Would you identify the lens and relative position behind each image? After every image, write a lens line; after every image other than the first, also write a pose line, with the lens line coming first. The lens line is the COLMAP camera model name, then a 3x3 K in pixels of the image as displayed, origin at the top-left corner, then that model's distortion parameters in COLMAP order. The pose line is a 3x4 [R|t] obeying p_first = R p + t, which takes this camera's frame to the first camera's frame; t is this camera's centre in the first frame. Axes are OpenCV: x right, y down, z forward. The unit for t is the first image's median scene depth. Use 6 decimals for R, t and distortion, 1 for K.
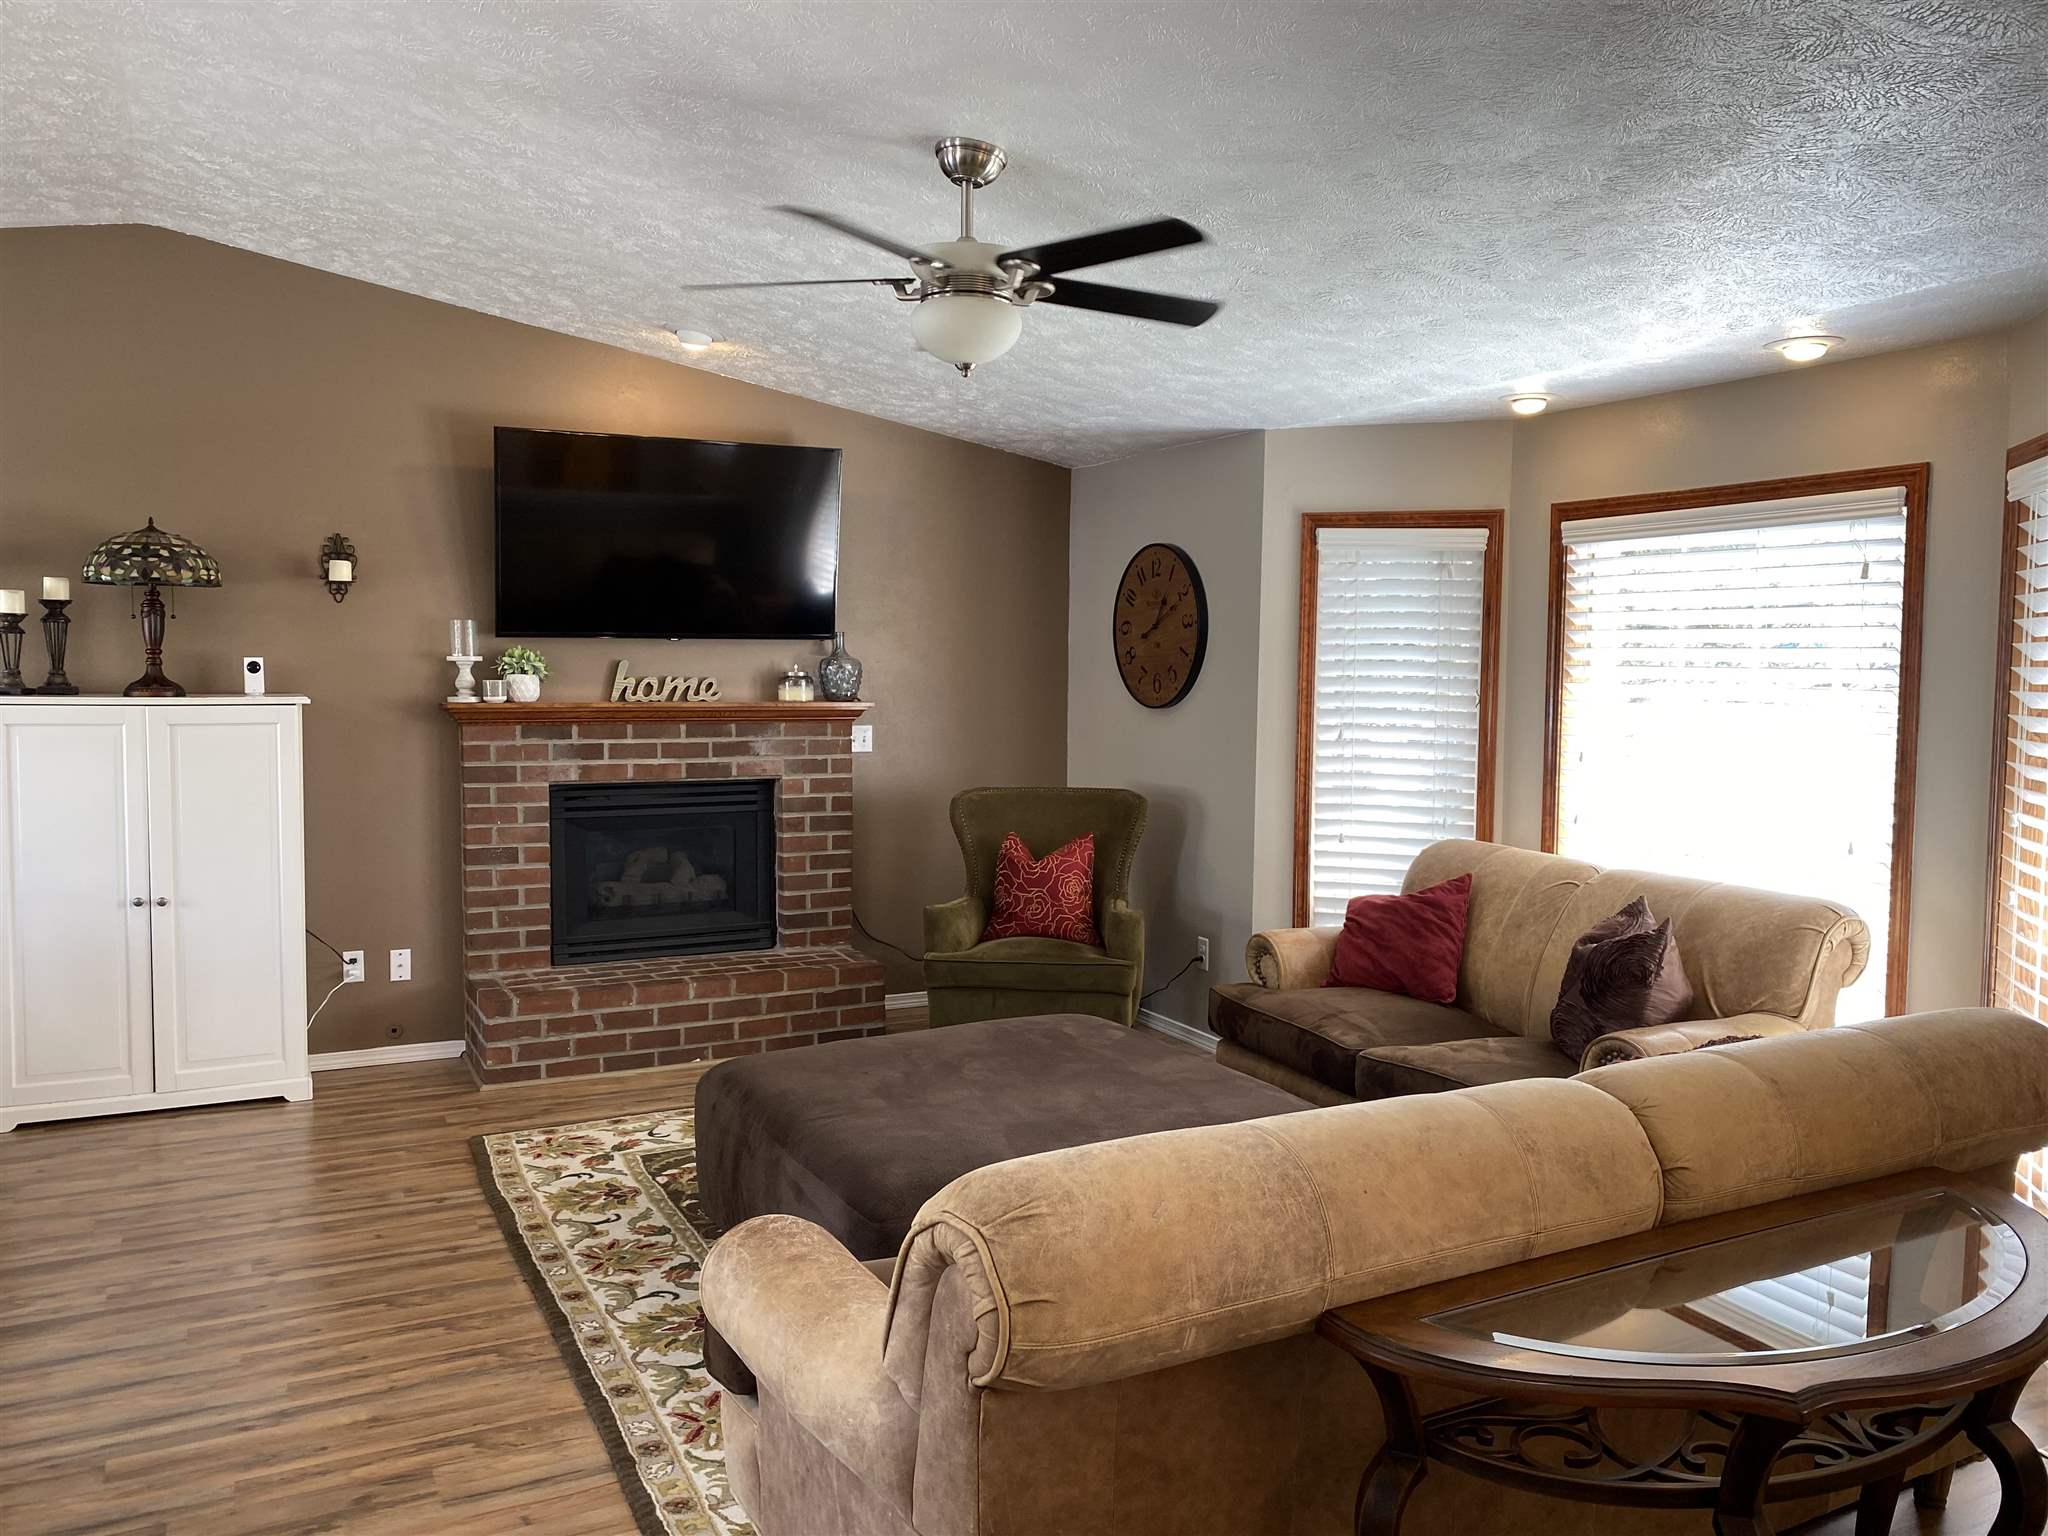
lens RADIAL K [[1543.0, 0, 1046.6], [0, 1543.0, 766.9], [0, 0, 1]] dist [0.074472, -0.121892]
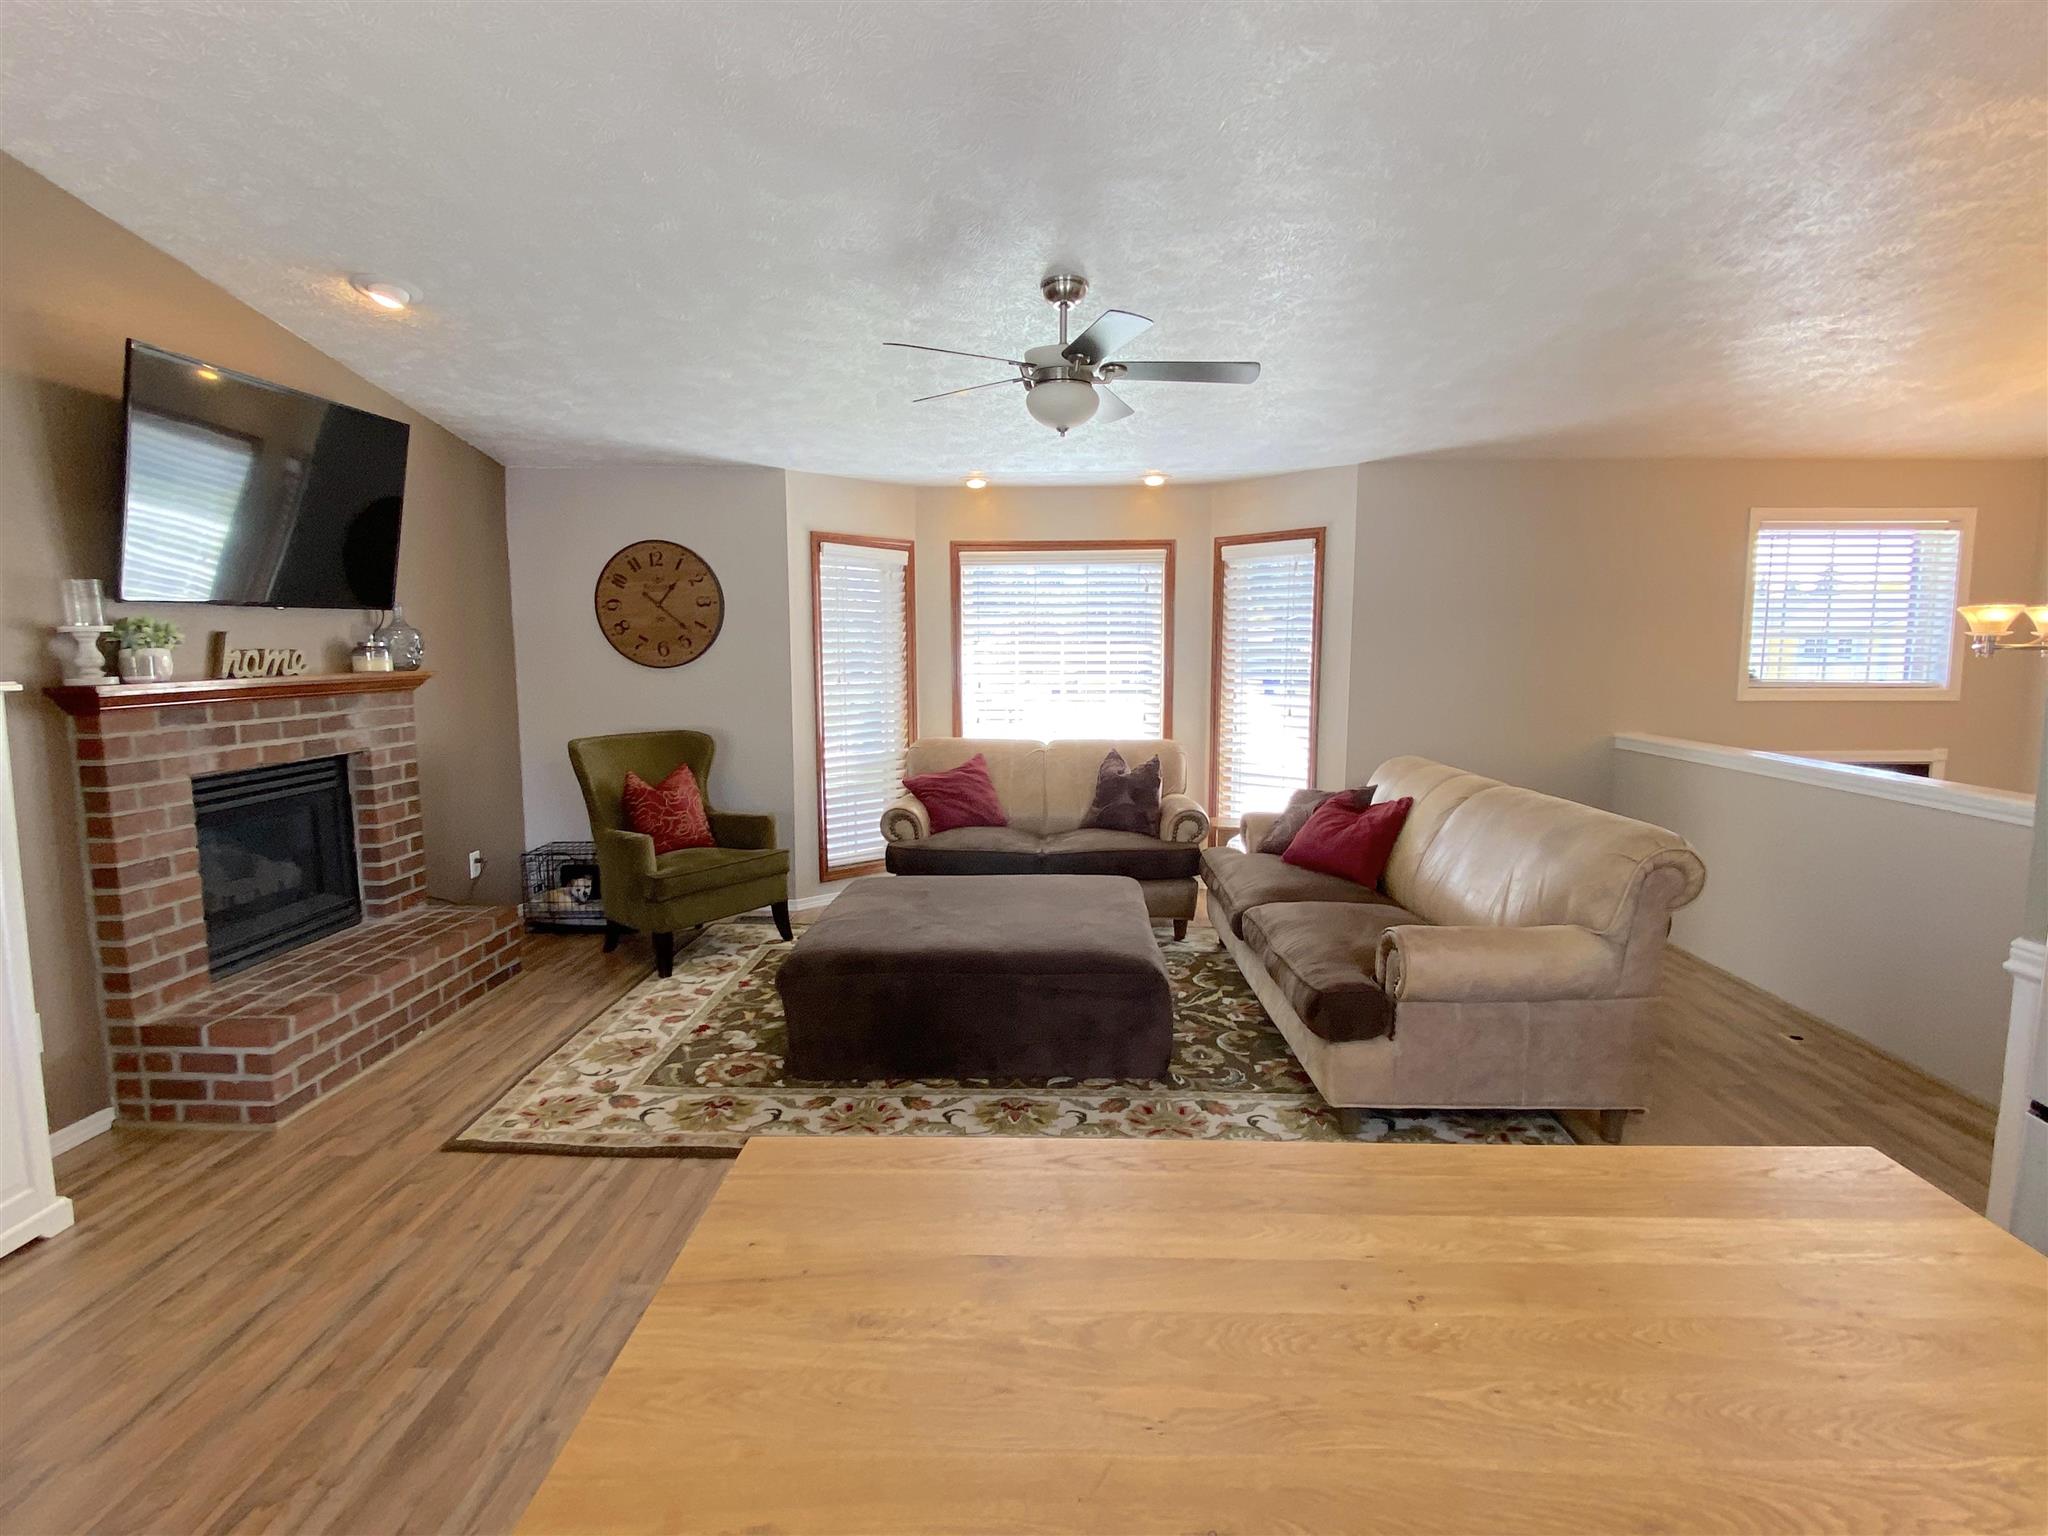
lens RADIAL K [[1051.2, 0, 1022.3], [0, 1051.2, 761.6], [0, 0, 1]] dist [0.055673, -0.053808]
pose [[0.491891, -0.107350, 0.864014, -0.602541], [0.065659, 0.994118, 0.086134, -0.018008], [-0.868178, 0.014362, 0.496046, 0.318089]]
